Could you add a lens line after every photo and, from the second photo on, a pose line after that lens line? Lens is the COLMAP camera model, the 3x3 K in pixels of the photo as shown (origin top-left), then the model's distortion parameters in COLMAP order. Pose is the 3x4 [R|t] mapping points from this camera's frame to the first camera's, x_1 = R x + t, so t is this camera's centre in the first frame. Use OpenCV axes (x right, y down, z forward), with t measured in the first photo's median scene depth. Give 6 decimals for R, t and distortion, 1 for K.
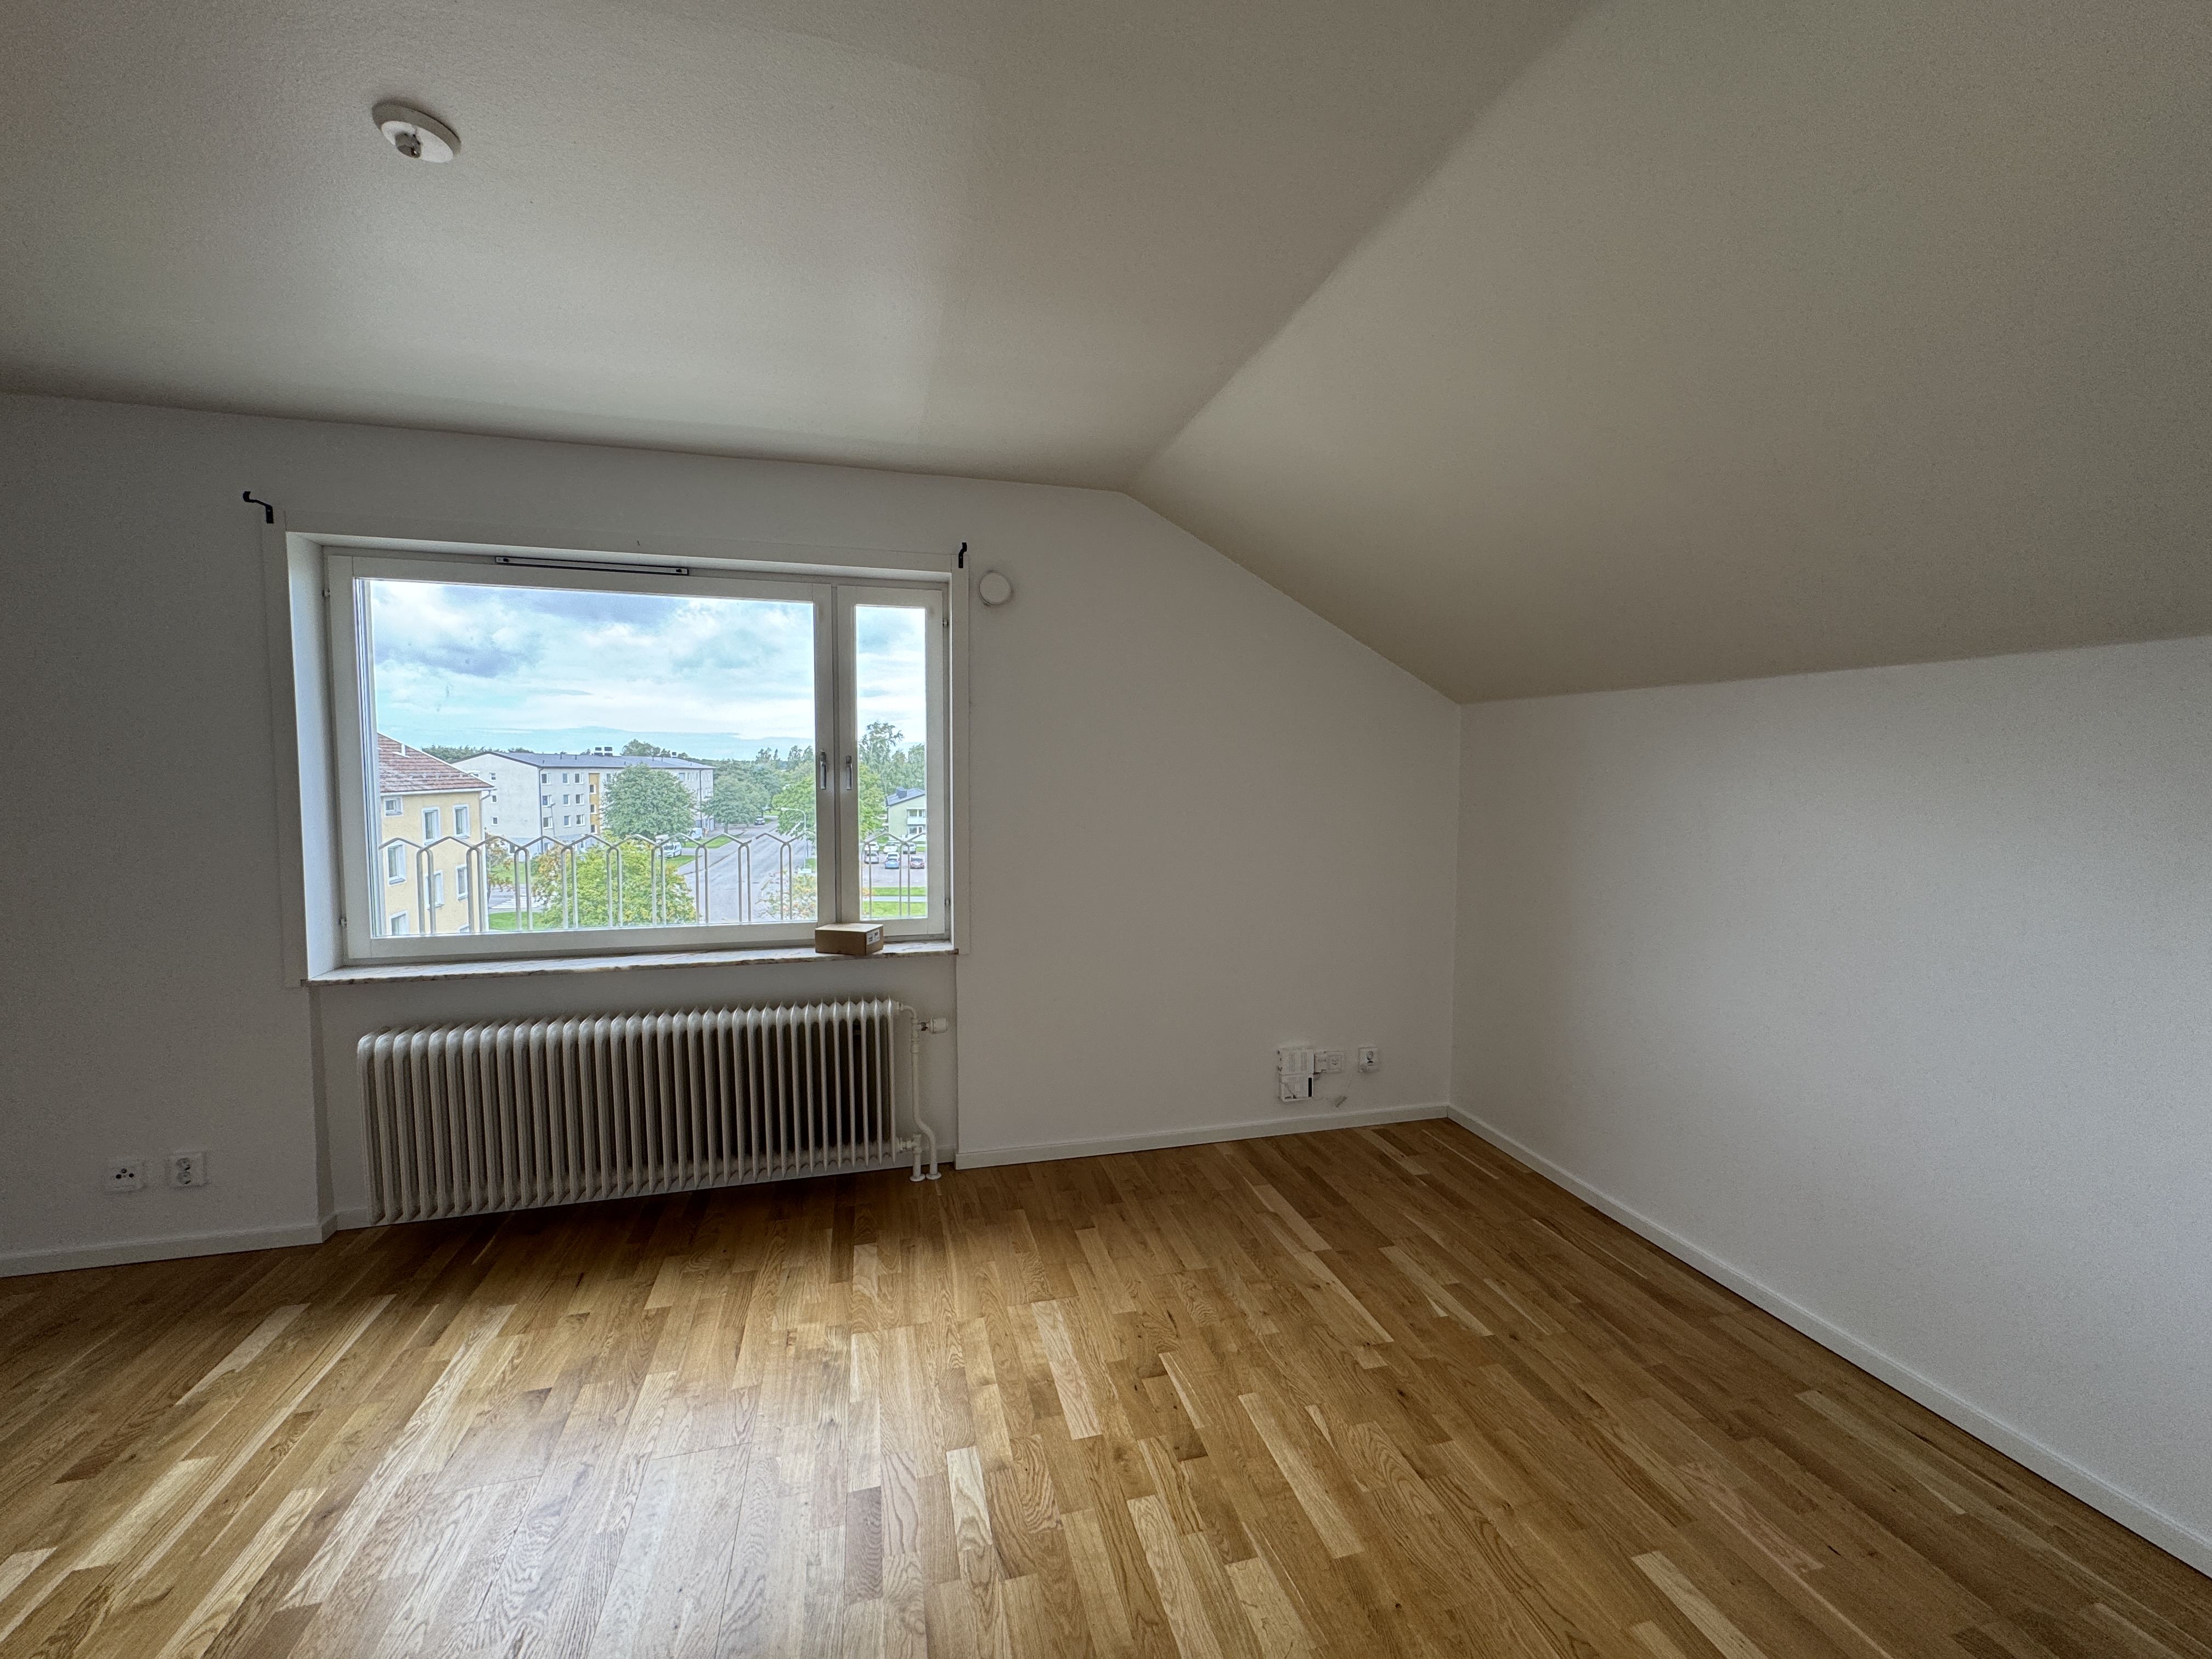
lens RADIAL K [[876.1, 0, 1103.4], [0, 876.1, 833.4], [0, 0, 1]] dist [0.000117, -0.000158]
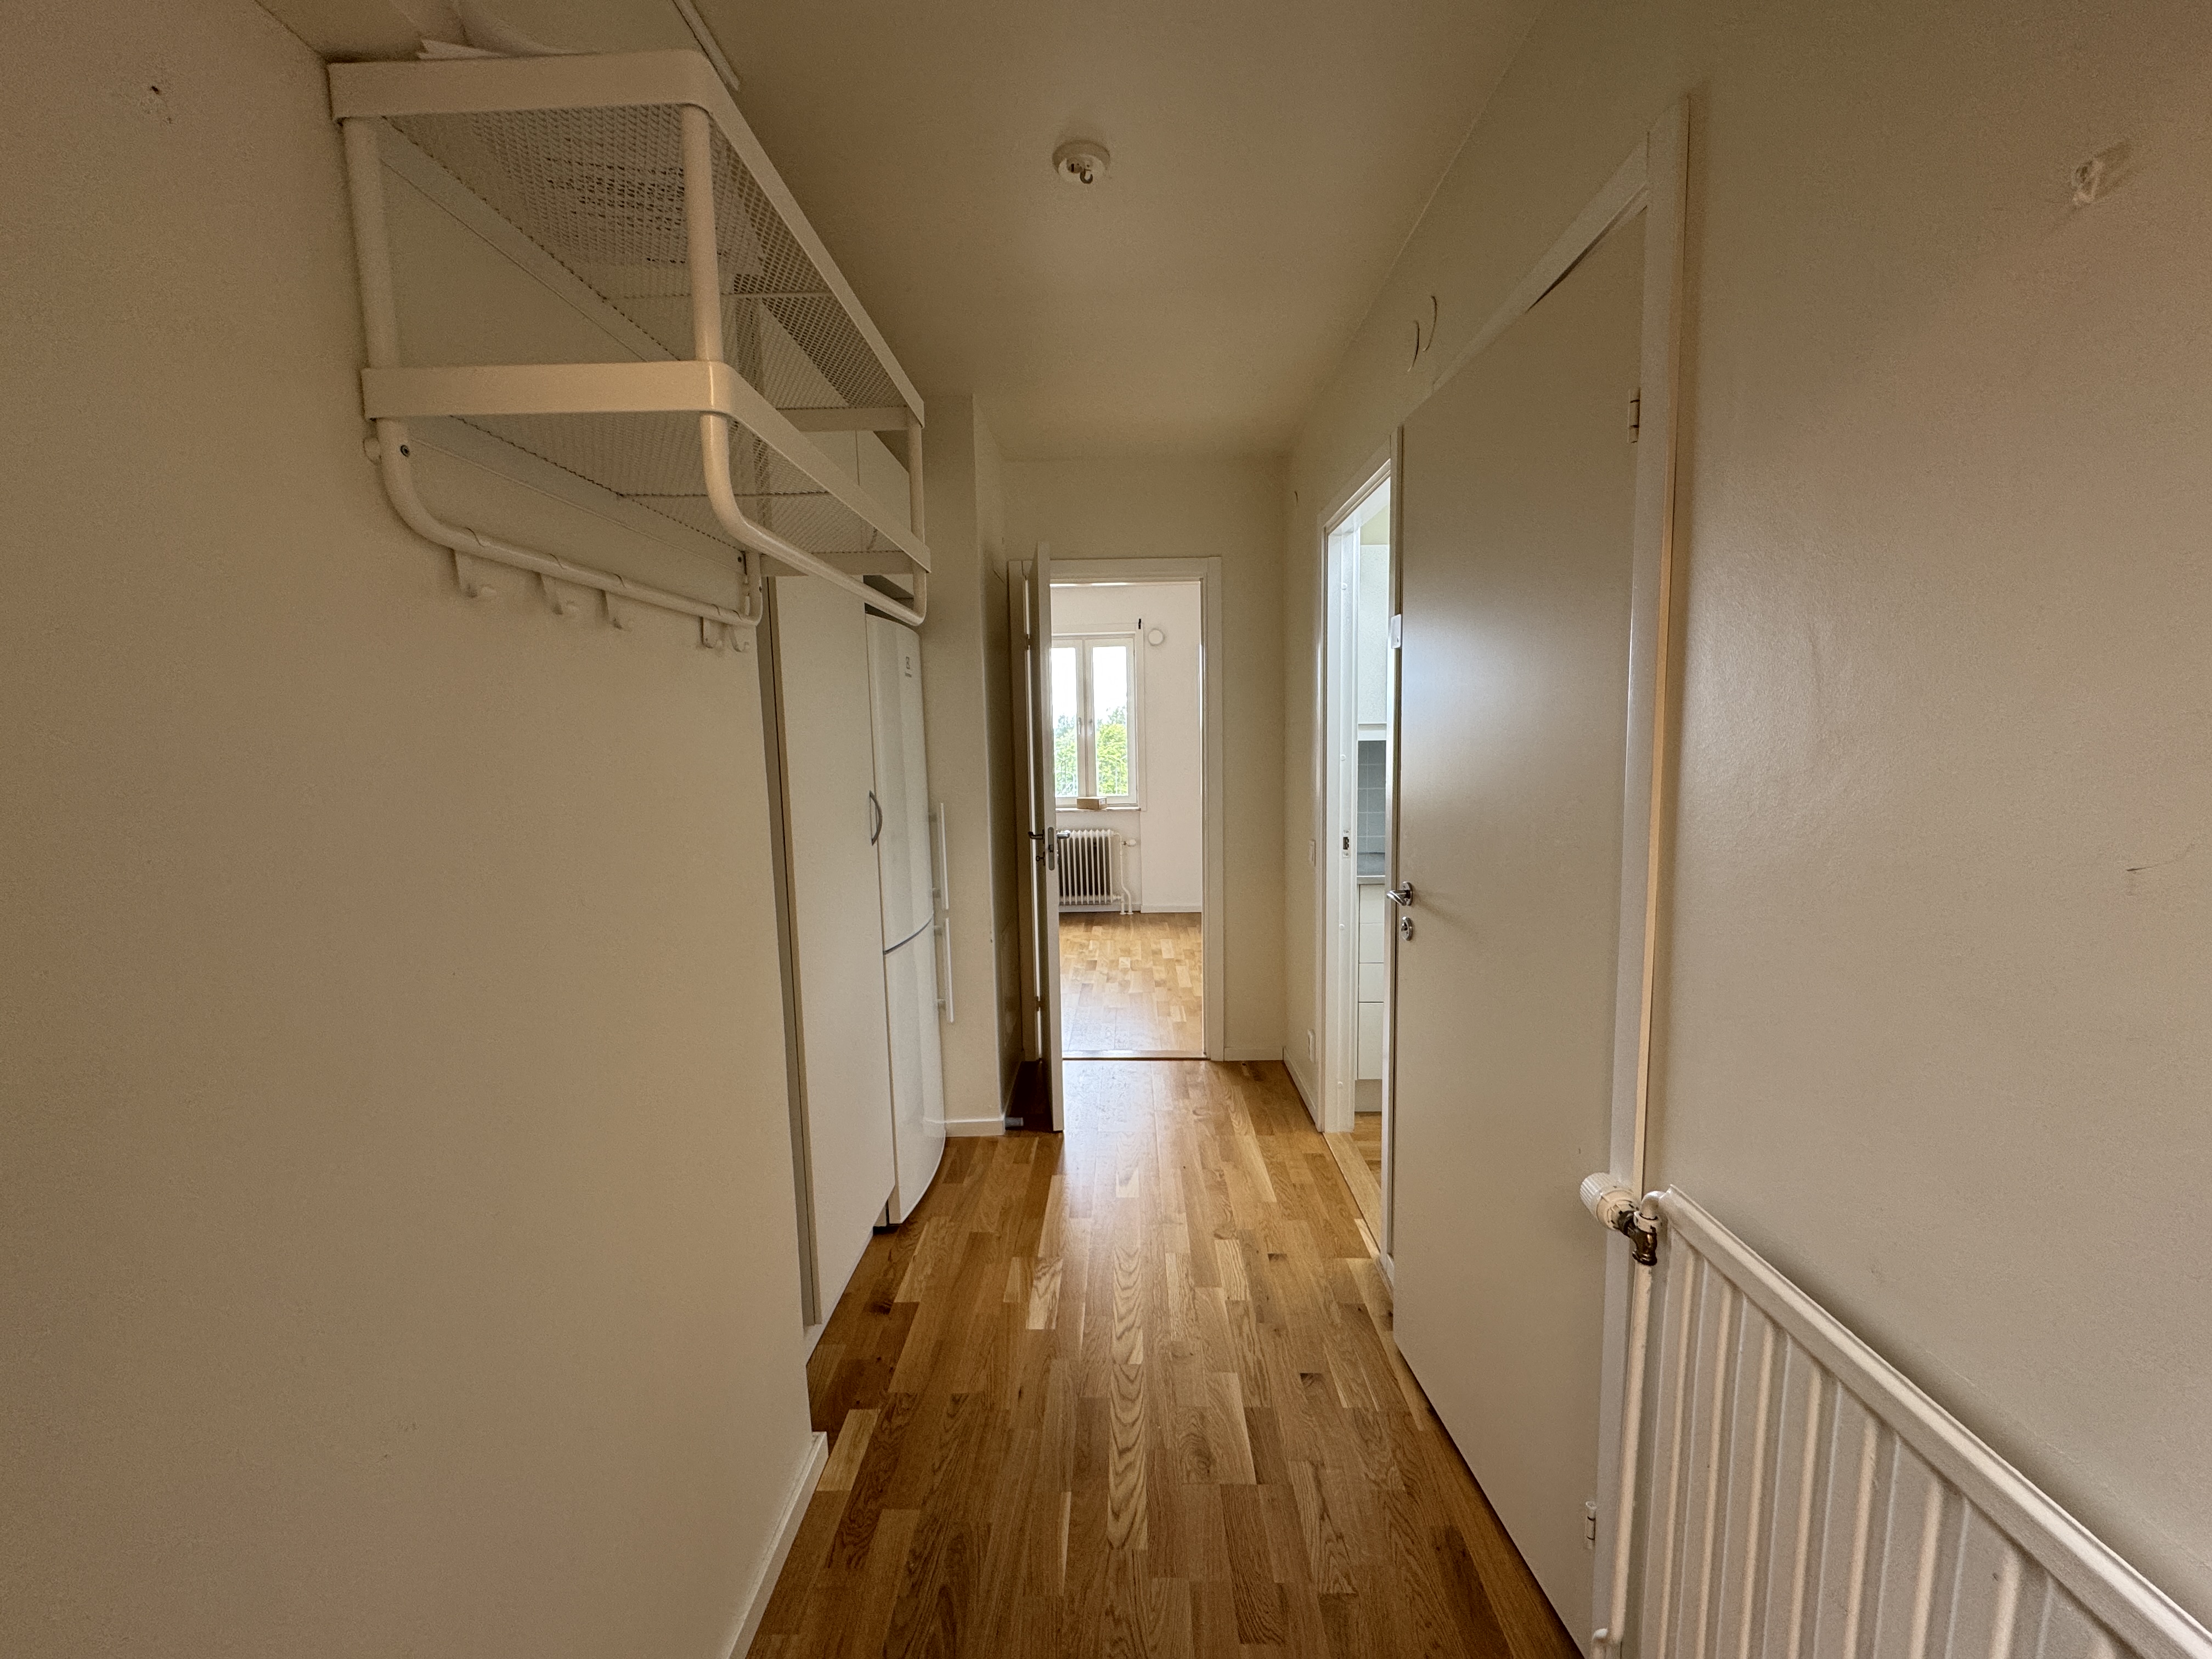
lens RADIAL K [[876.1, 0, 1103.4], [0, 876.1, 833.4], [0, 0, 1]] dist [0.000117, -0.000158]
pose [[0.958726, 0.010938, -0.284120, 0.430228], [0.004006, 0.998641, 0.051963, 0.101393], [0.284302, -0.050957, 0.957380, -1.298658]]
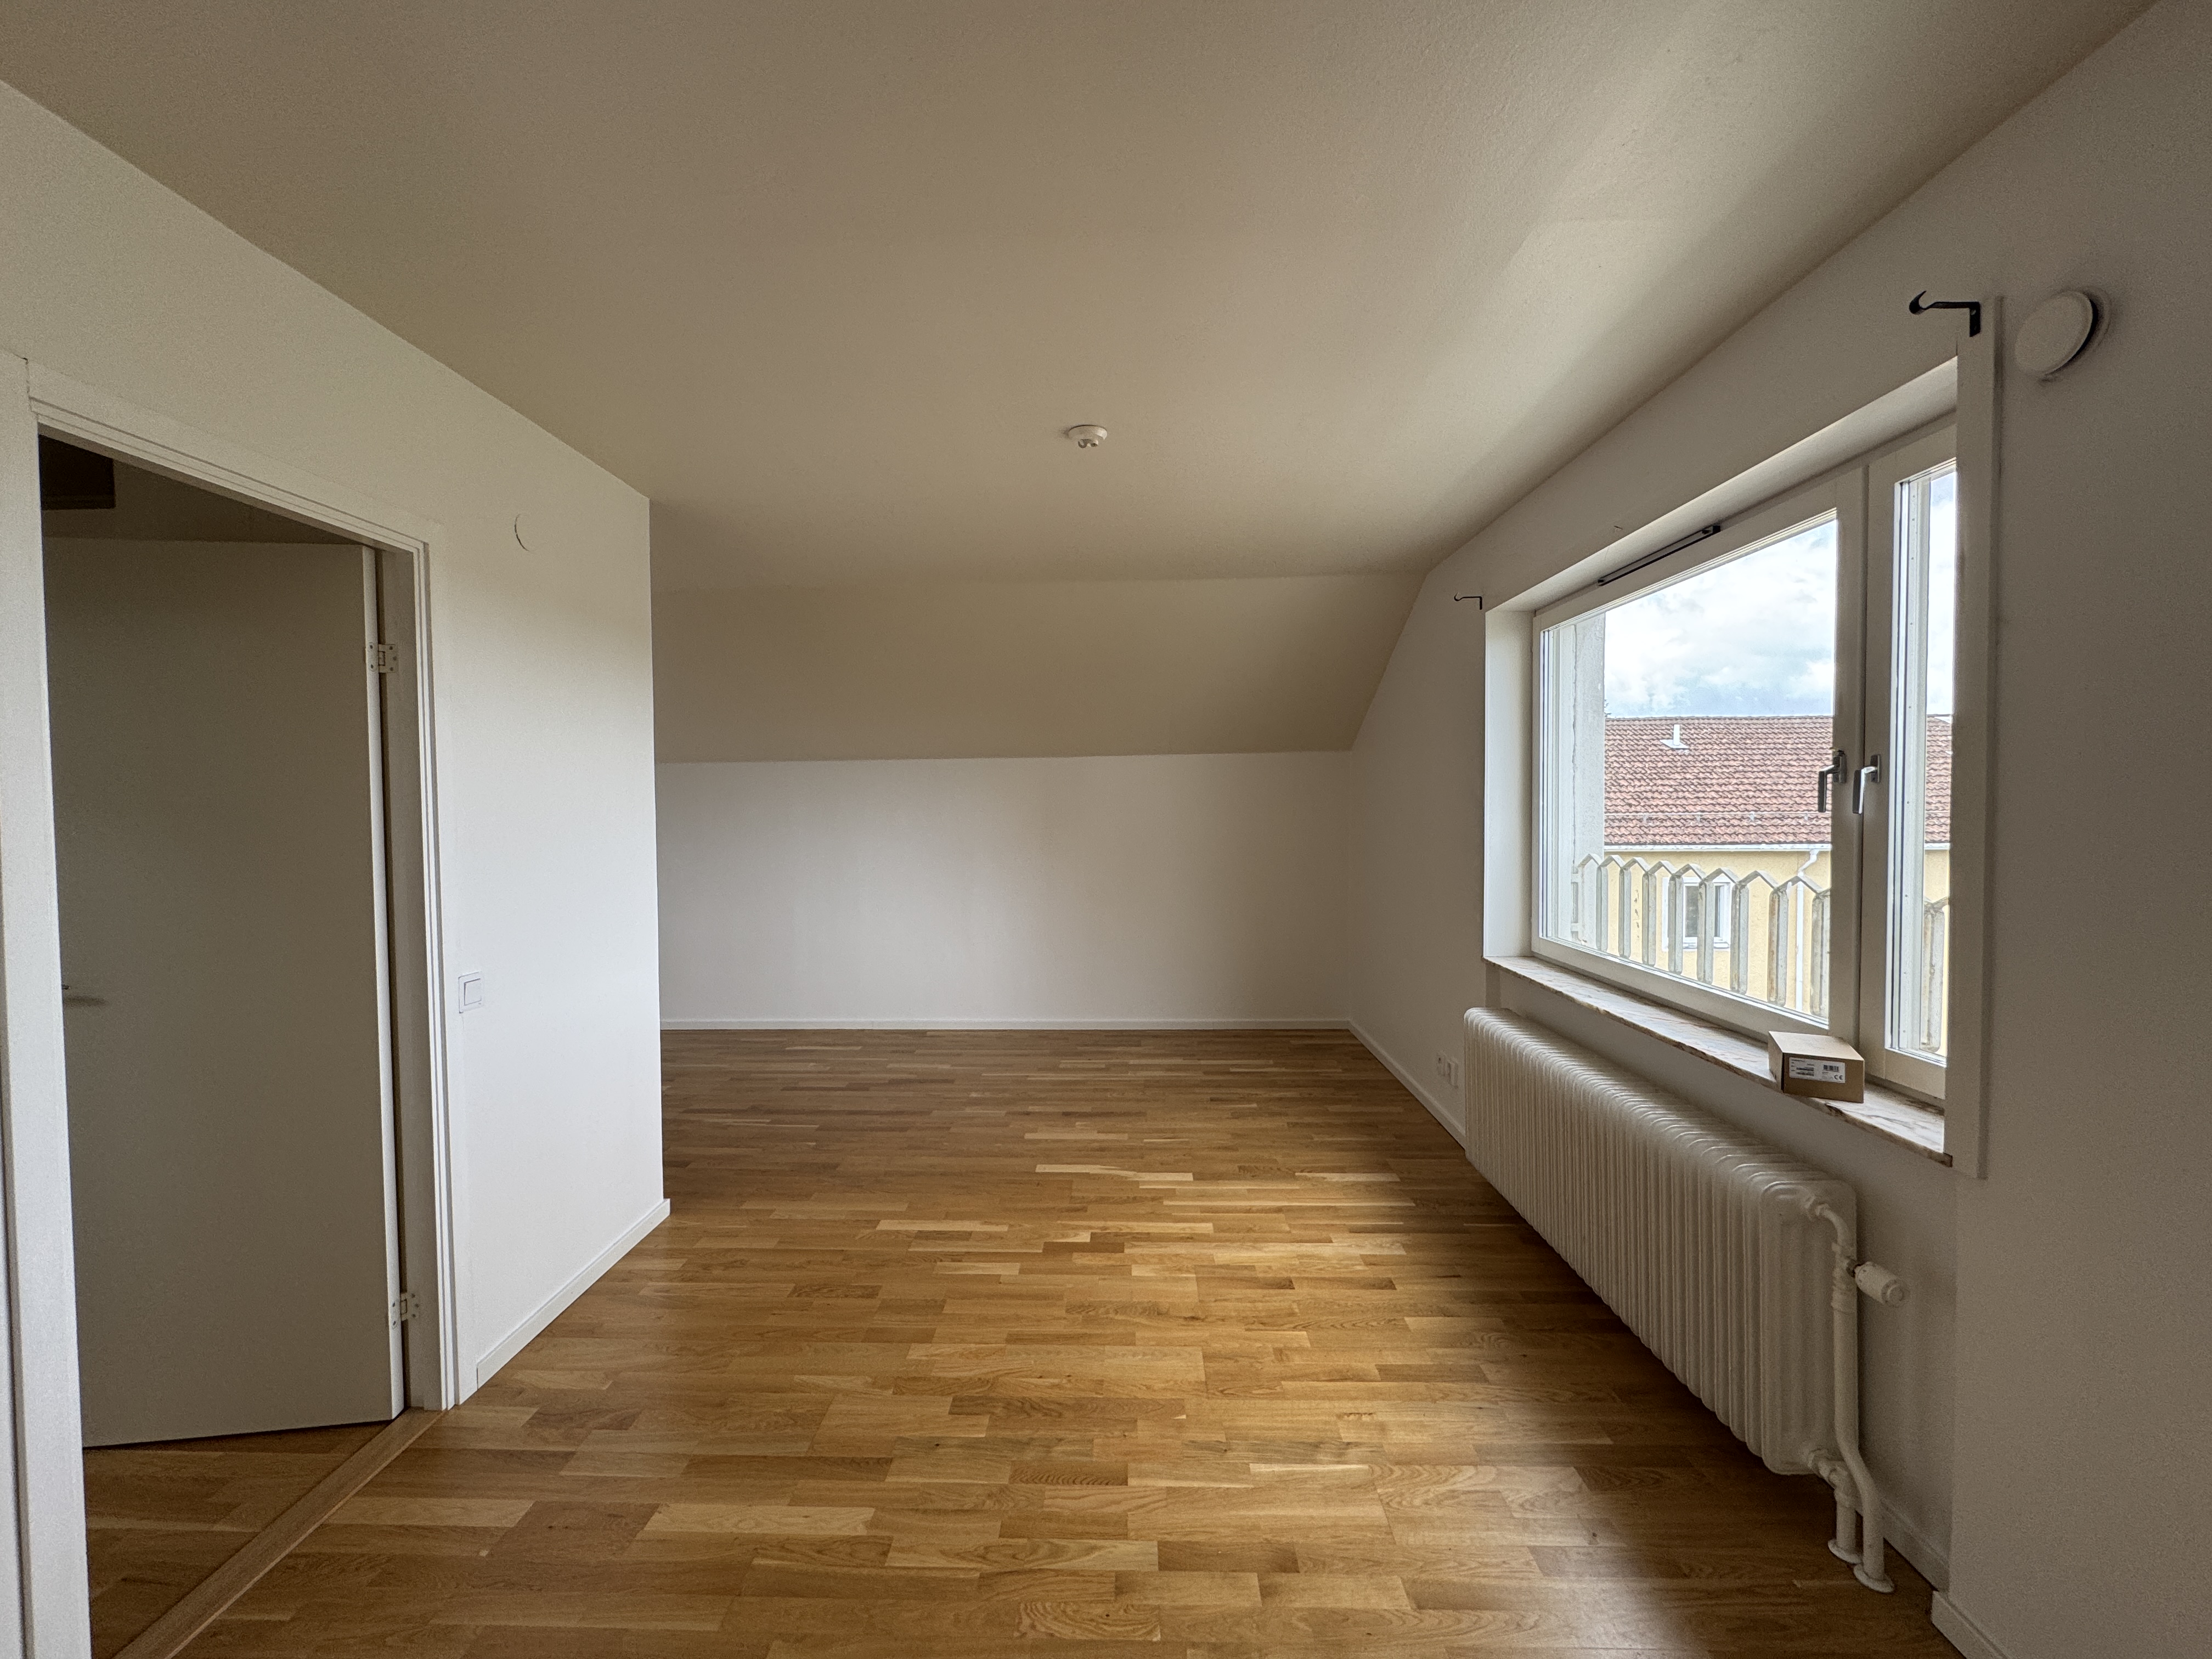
lens RADIAL K [[876.1, 0, 1103.4], [0, 876.1, 833.4], [0, 0, 1]] dist [0.000117, -0.000158]
pose [[-0.287431, 0.026205, -0.957443, 0.483075], [-0.058410, 0.997286, 0.044831, -0.039151], [0.956019, 0.068810, -0.285120, 0.822315]]
